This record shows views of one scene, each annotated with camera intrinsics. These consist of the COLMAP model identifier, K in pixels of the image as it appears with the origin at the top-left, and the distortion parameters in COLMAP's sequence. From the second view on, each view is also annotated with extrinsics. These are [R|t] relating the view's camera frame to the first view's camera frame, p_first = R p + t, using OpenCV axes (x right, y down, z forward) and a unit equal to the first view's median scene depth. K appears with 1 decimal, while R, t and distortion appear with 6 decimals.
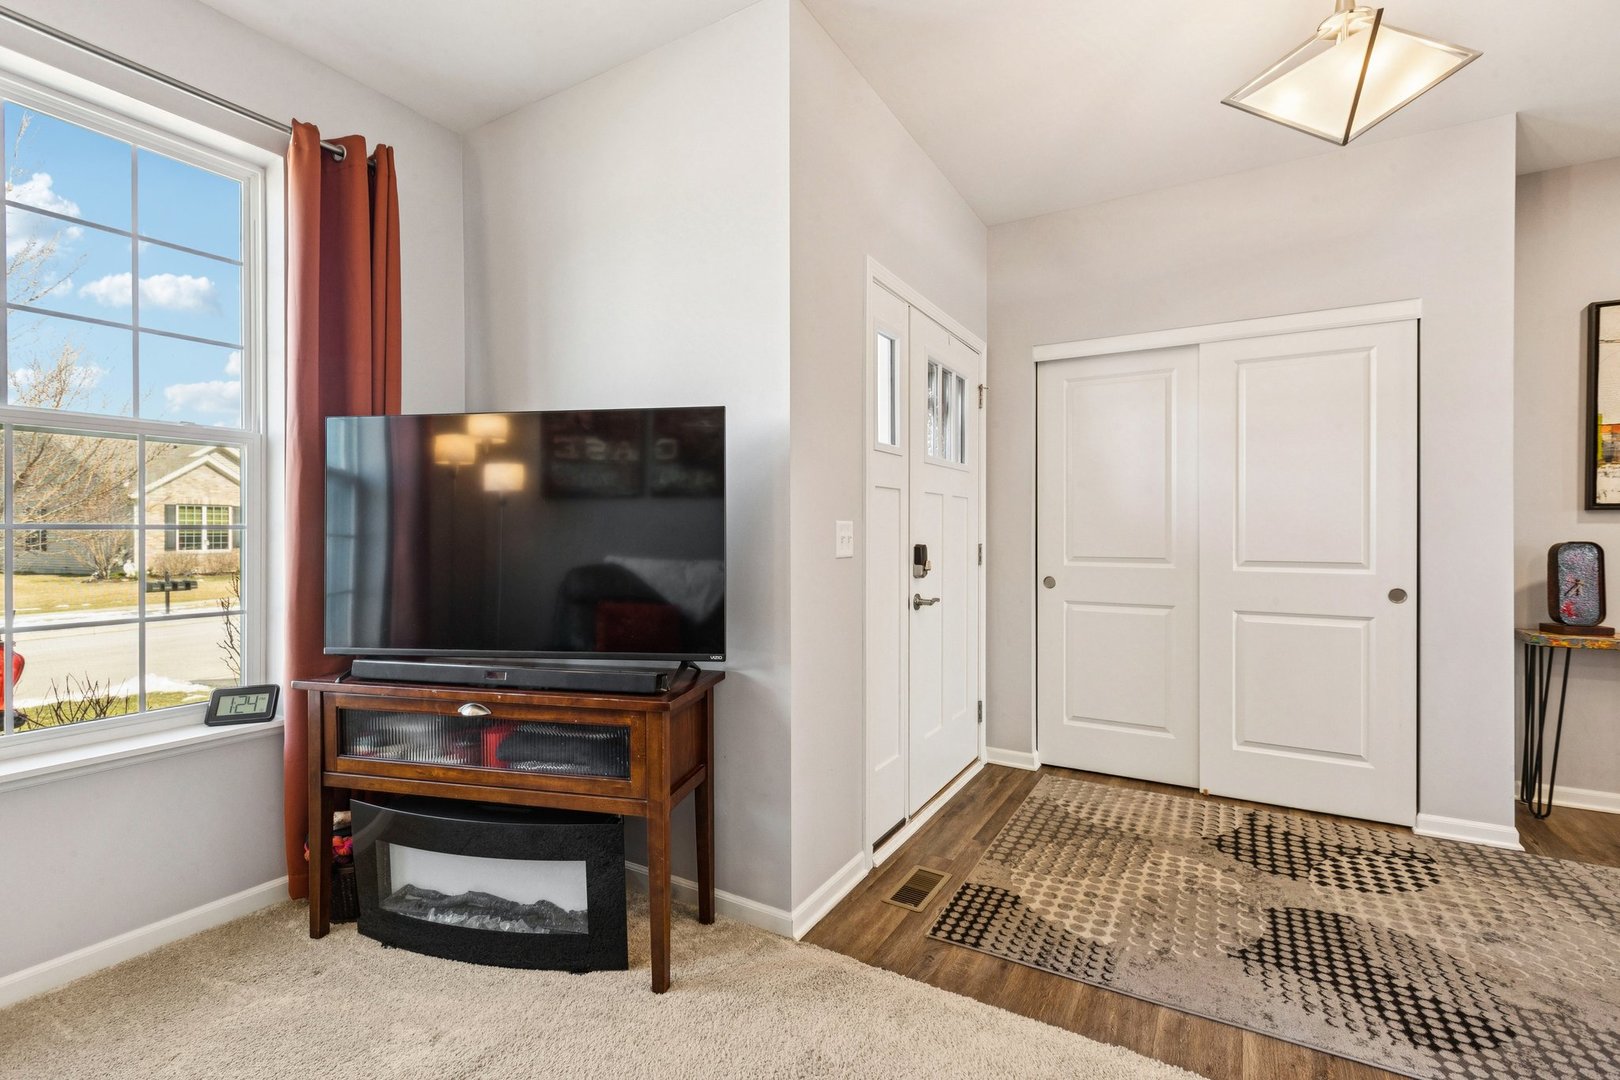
lens RADIAL K [[733.1, 0, 807.8], [0, 733.1, 531.1], [0, 0, 1]] dist [0.001896, -0.000875]
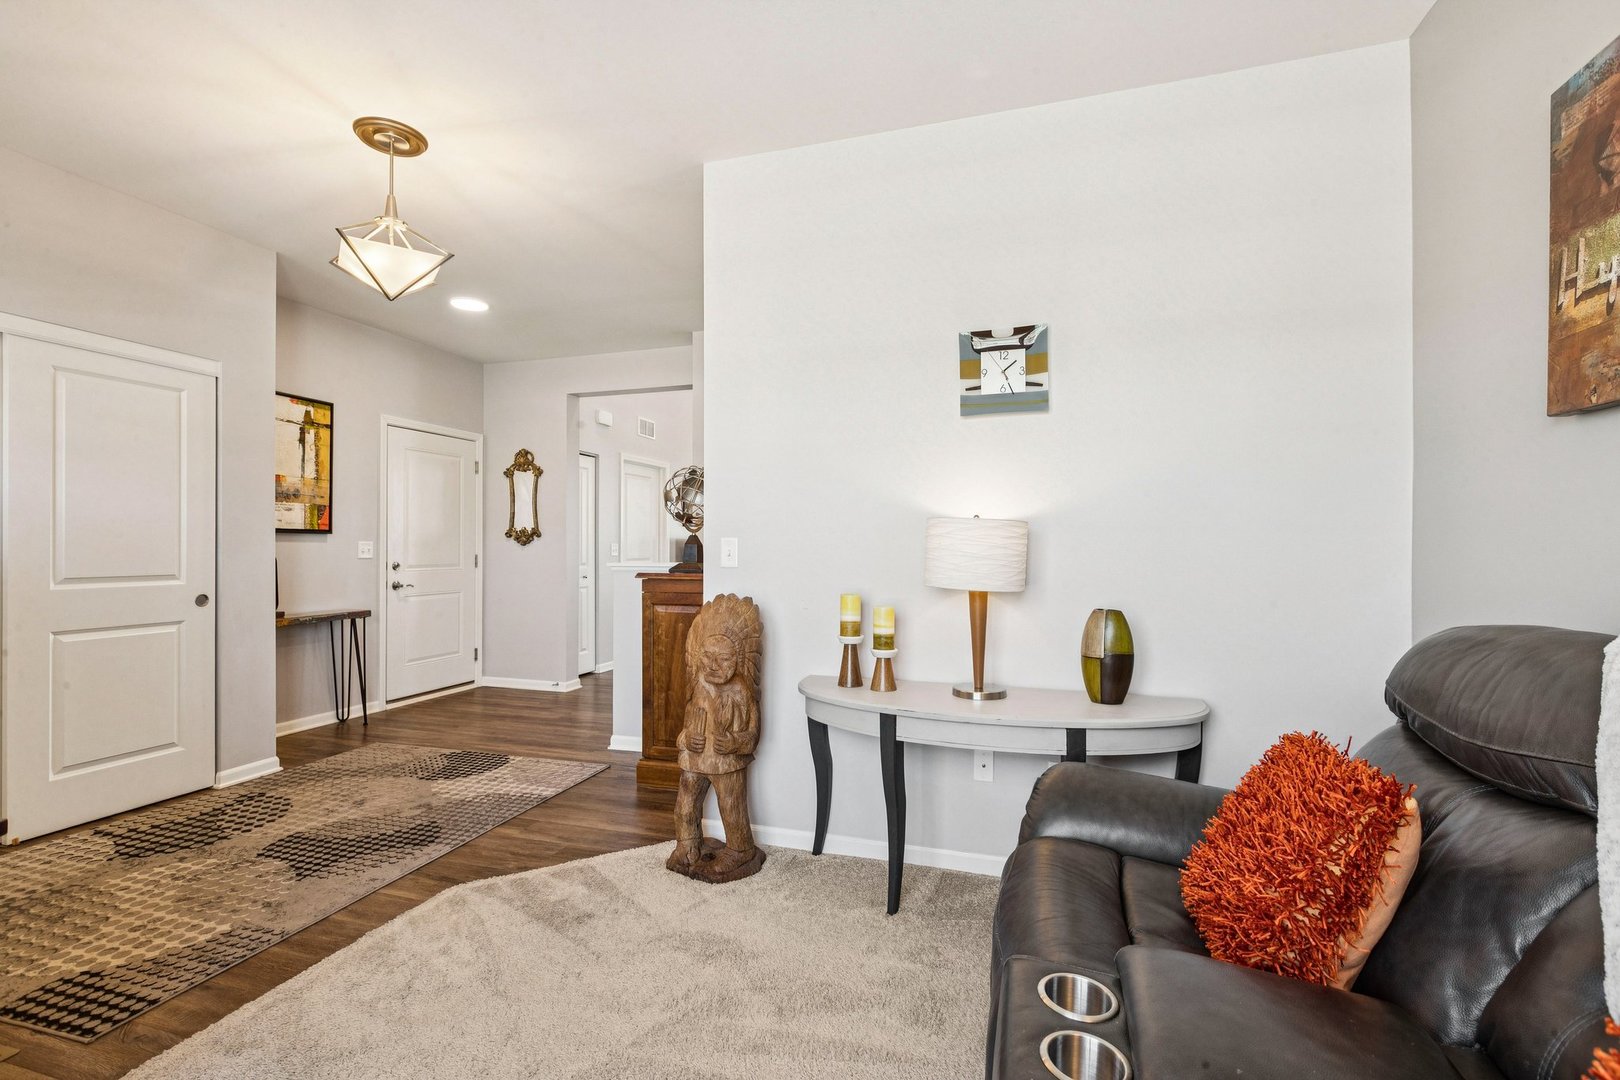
lens RADIAL K [[733.1, 0, 811.0], [0, 733.1, 544.9], [0, 0, 1]] dist [0.001896, -0.000875]
pose [[-0.233617, 0.003322, 0.972323, -0.720210], [0.001853, 0.999994, -0.002971, 0.002273], [-0.972327, 0.001107, -0.233622, 0.358221]]
